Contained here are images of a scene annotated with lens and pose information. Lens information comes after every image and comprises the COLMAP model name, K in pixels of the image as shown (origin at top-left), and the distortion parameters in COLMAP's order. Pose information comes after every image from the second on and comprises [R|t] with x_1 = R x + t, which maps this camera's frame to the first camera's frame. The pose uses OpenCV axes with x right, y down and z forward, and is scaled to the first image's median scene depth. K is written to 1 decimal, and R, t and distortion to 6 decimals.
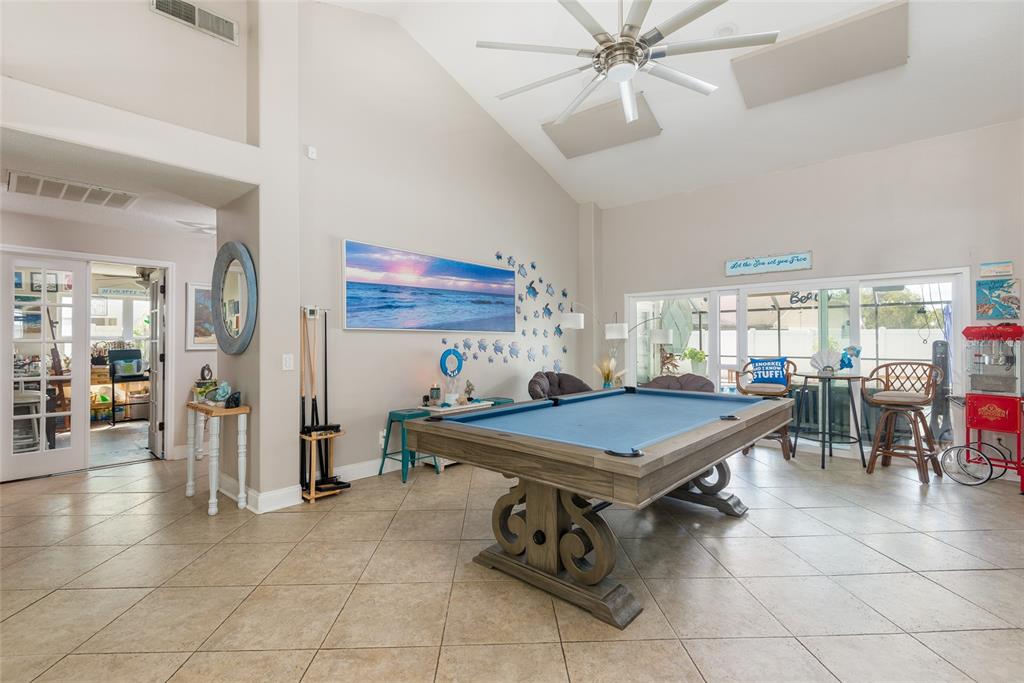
lens RADIAL K [[454.9, 0, 515.0], [0, 454.9, 337.5], [0, 0, 1]] dist [-0.002259, -0.001650]
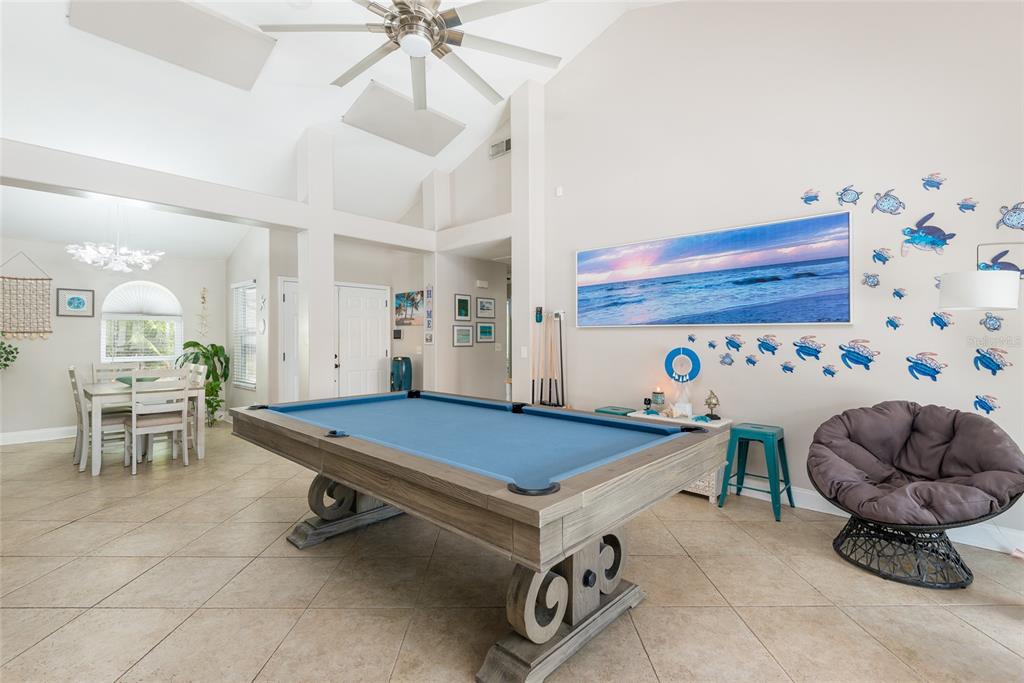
lens RADIAL K [[454.9, 0, 520.8], [0, 454.9, 339.5], [0, 0, 1]] dist [-0.002259, -0.001650]
pose [[-0.025378, 0.005917, -0.999660, 0.731798], [0.006235, 0.999964, 0.005761, 0.004897], [0.999658, -0.006087, -0.025414, 0.794139]]
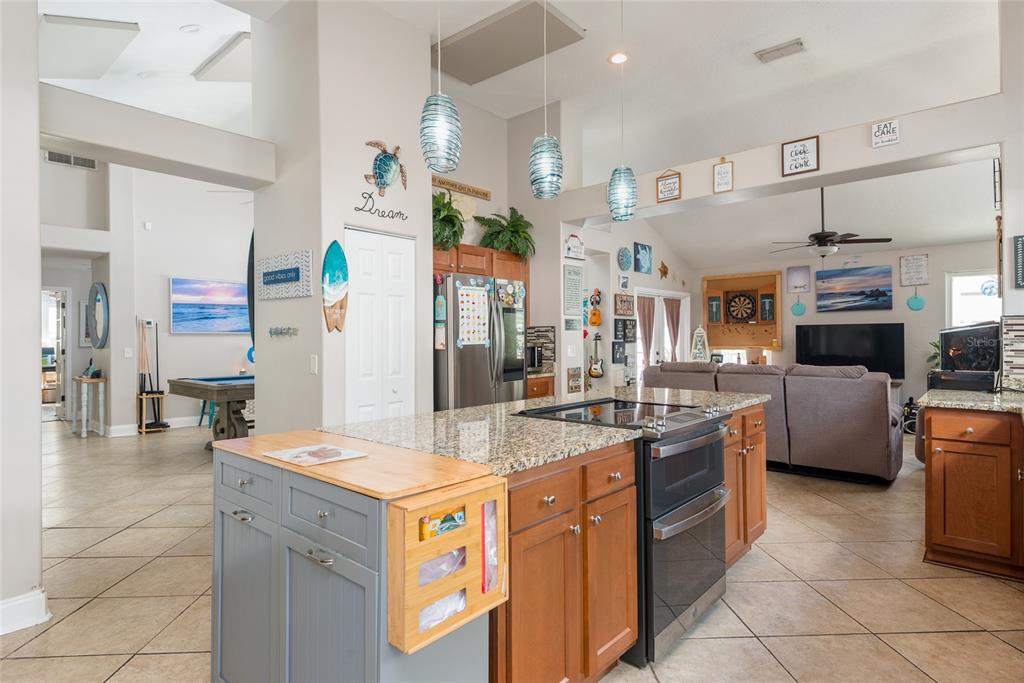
lens RADIAL K [[534.5, 0, 507.7], [0, 534.5, 335.2], [0, 0, 1]] dist [0.002583, -0.000089]
pose [[0.999942, -0.003440, -0.010166, 0.753456], [0.003461, 0.999992, 0.001999, -0.008486], [0.010159, -0.002034, 0.999946, -0.798527]]
